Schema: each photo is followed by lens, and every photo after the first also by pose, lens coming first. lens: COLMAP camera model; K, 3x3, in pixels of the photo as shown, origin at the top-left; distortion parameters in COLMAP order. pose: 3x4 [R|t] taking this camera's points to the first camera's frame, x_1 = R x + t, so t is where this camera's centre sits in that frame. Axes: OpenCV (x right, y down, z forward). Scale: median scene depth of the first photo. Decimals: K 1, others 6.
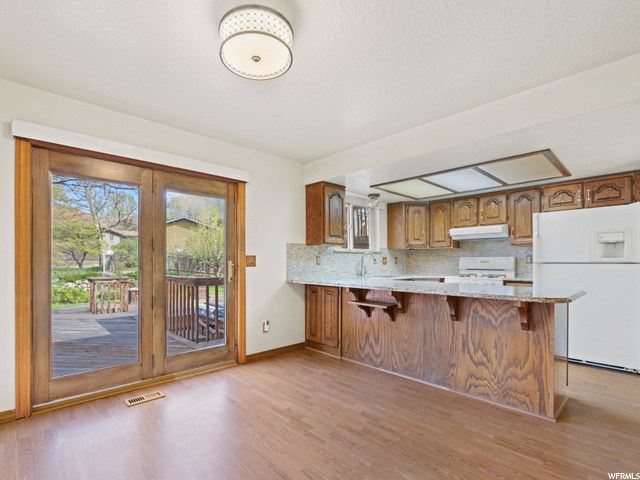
lens RADIAL K [[317.6, 0, 318.7], [0, 317.6, 261.5], [0, 0, 1]] dist [-0.002817, -0.000376]
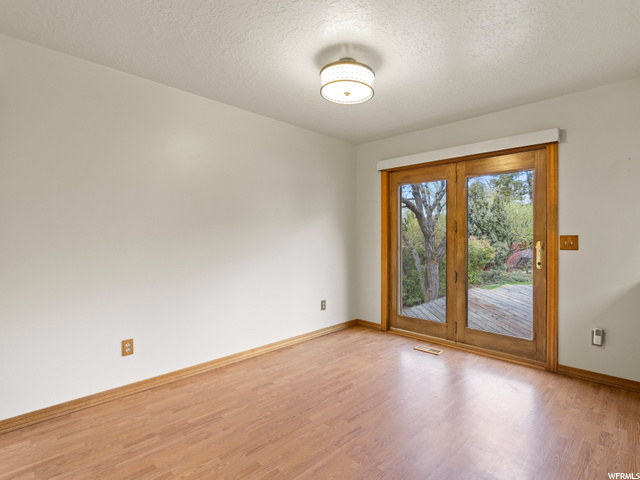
lens RADIAL K [[333.8, 0, 333.4], [0, 333.8, 237.7], [0, 0, 1]] dist [-0.001128, -0.000074]
pose [[0.037431, 0.005228, -0.999286, 0.586789], [-0.000062, 0.999986, 0.005230, -0.018386], [0.999299, -0.000134, 0.037431, 0.434023]]
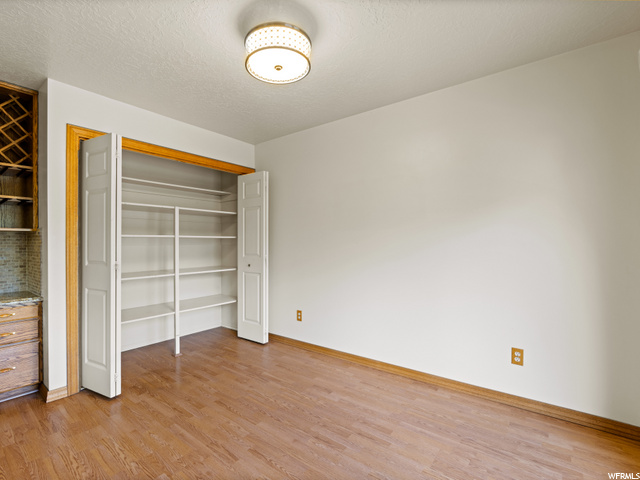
lens RADIAL K [[301.6, 0, 320.0], [0, 301.6, 240.0], [0, 0, 1]] dist [-0.003714, -0.000420]
pose [[-0.989517, 0.000685, -0.144413, -0.088970], [0.001781, 0.999971, -0.007458, -0.017177], [0.144403, -0.007637, -0.989489, 1.012946]]
